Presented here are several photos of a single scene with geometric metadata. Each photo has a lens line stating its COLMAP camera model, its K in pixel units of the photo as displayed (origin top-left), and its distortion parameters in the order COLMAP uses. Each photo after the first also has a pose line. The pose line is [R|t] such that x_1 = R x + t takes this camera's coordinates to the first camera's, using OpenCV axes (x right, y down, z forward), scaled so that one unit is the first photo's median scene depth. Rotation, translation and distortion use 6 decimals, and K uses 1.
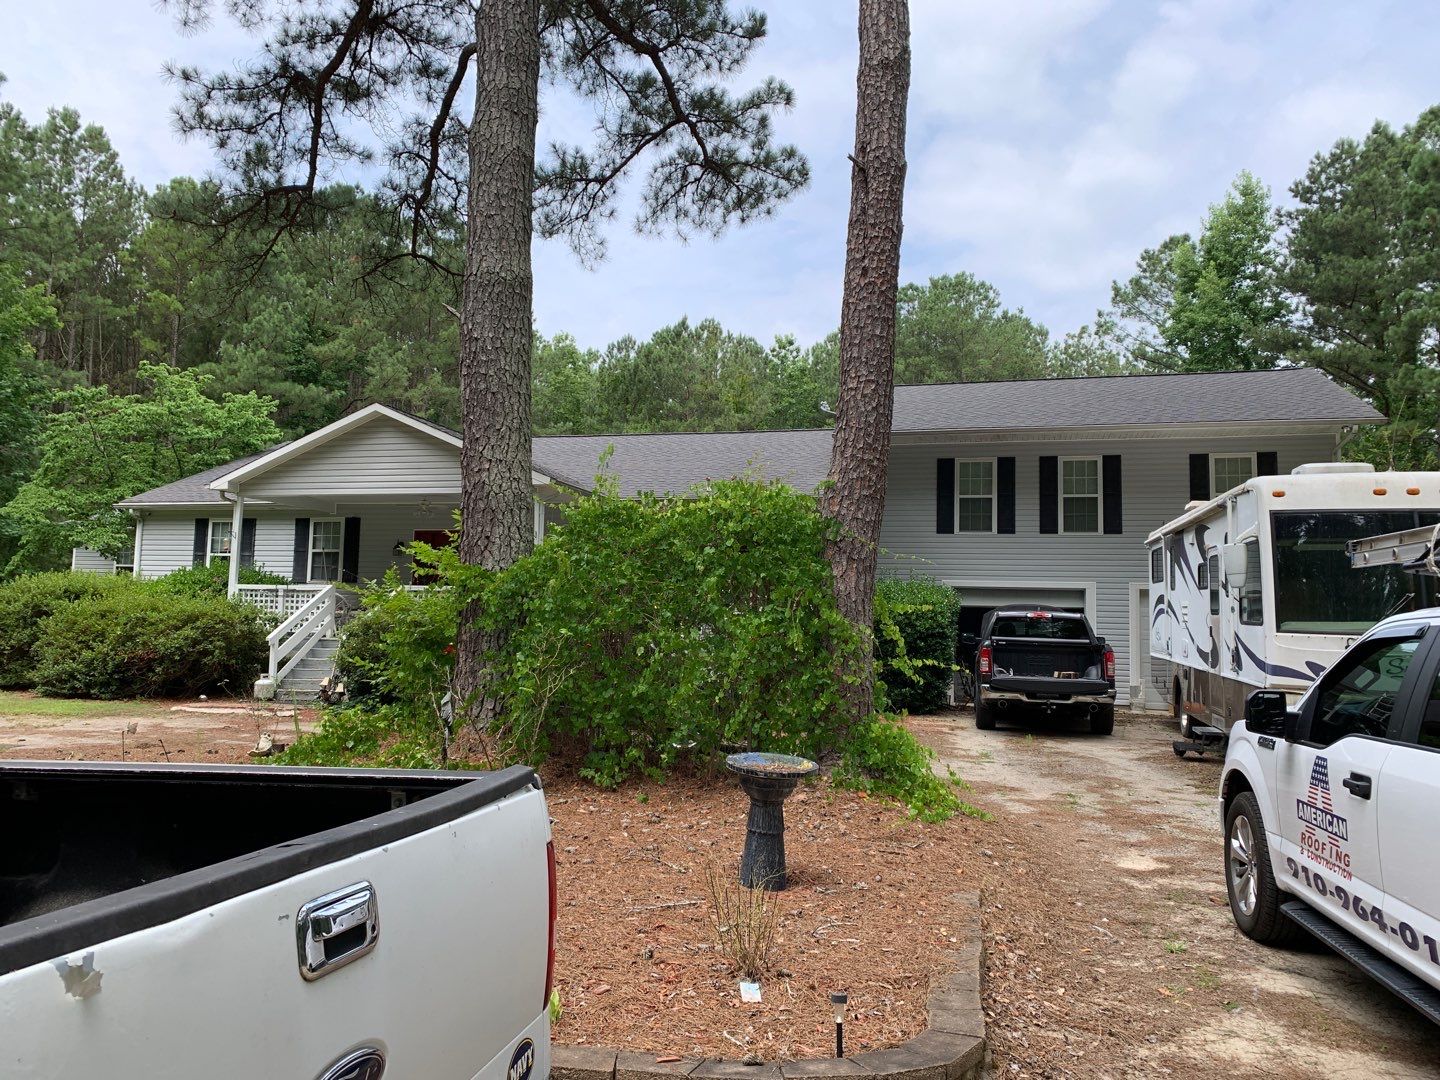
lens RADIAL K [[1100.4, 0, 719.6], [0, 1100.4, 543.5], [0, 0, 1]] dist [0.031977, -0.032723]
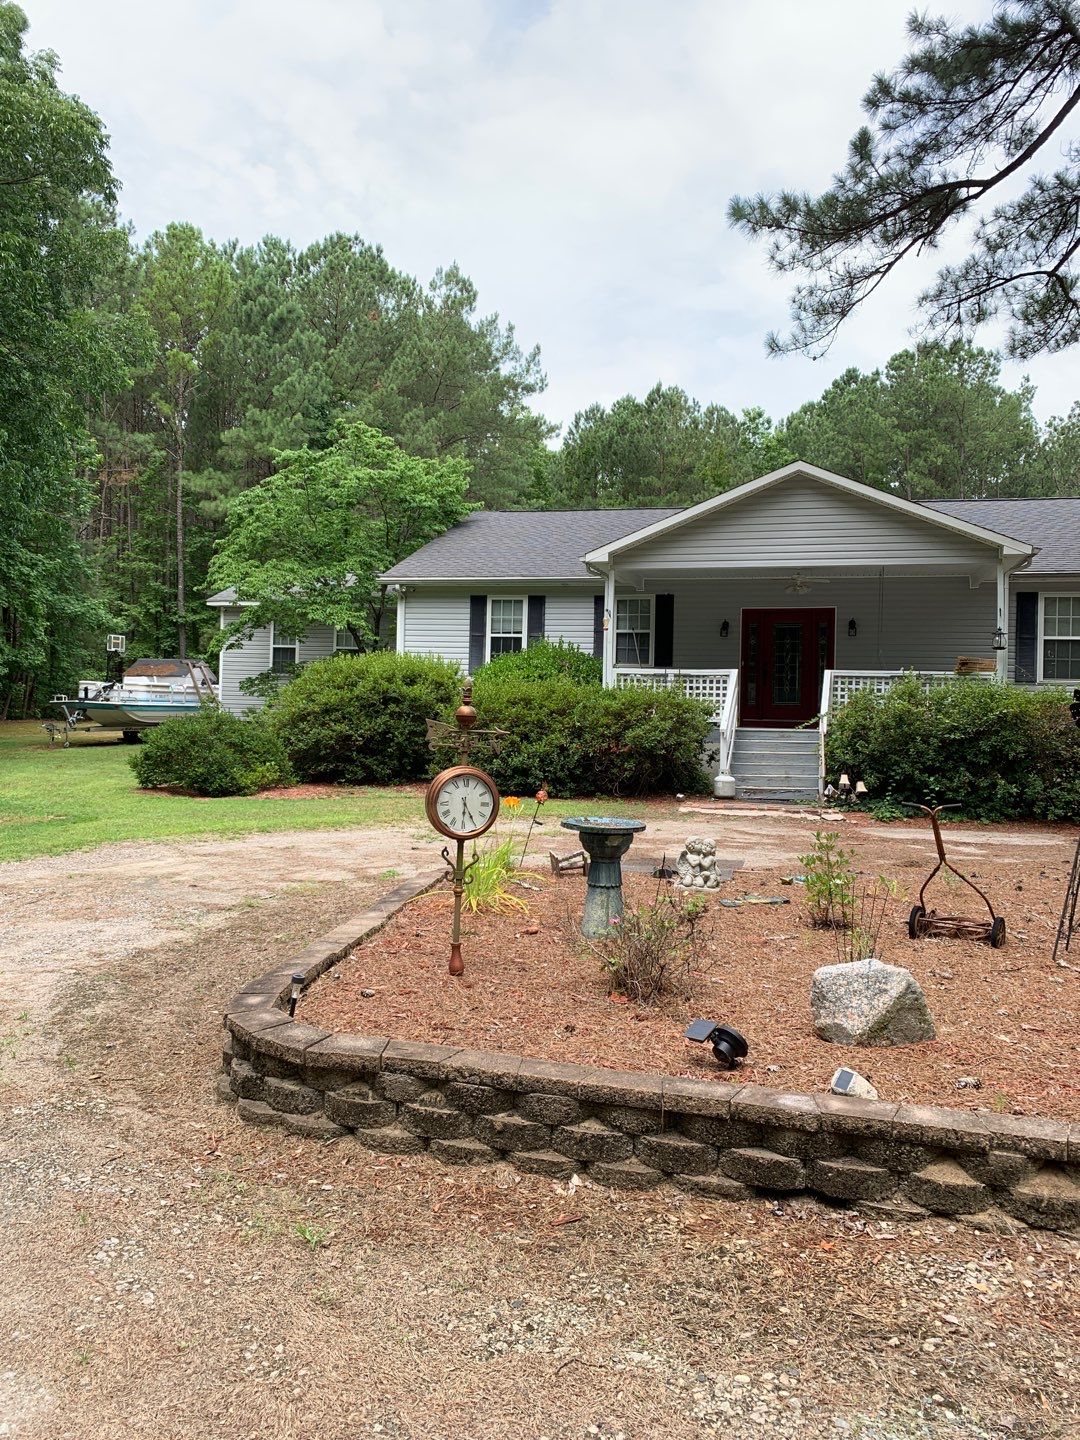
lens RADIAL K [[1100.4, 0, 550.4], [0, 1100.4, 716.4], [0, 0, 1]] dist [0.031977, -0.032723]
pose [[0.999828, 0.001057, 0.018505, -0.438885], [-0.002579, 0.996596, 0.082402, 0.002082], [-0.018355, -0.082436, 0.996427, 0.098305]]
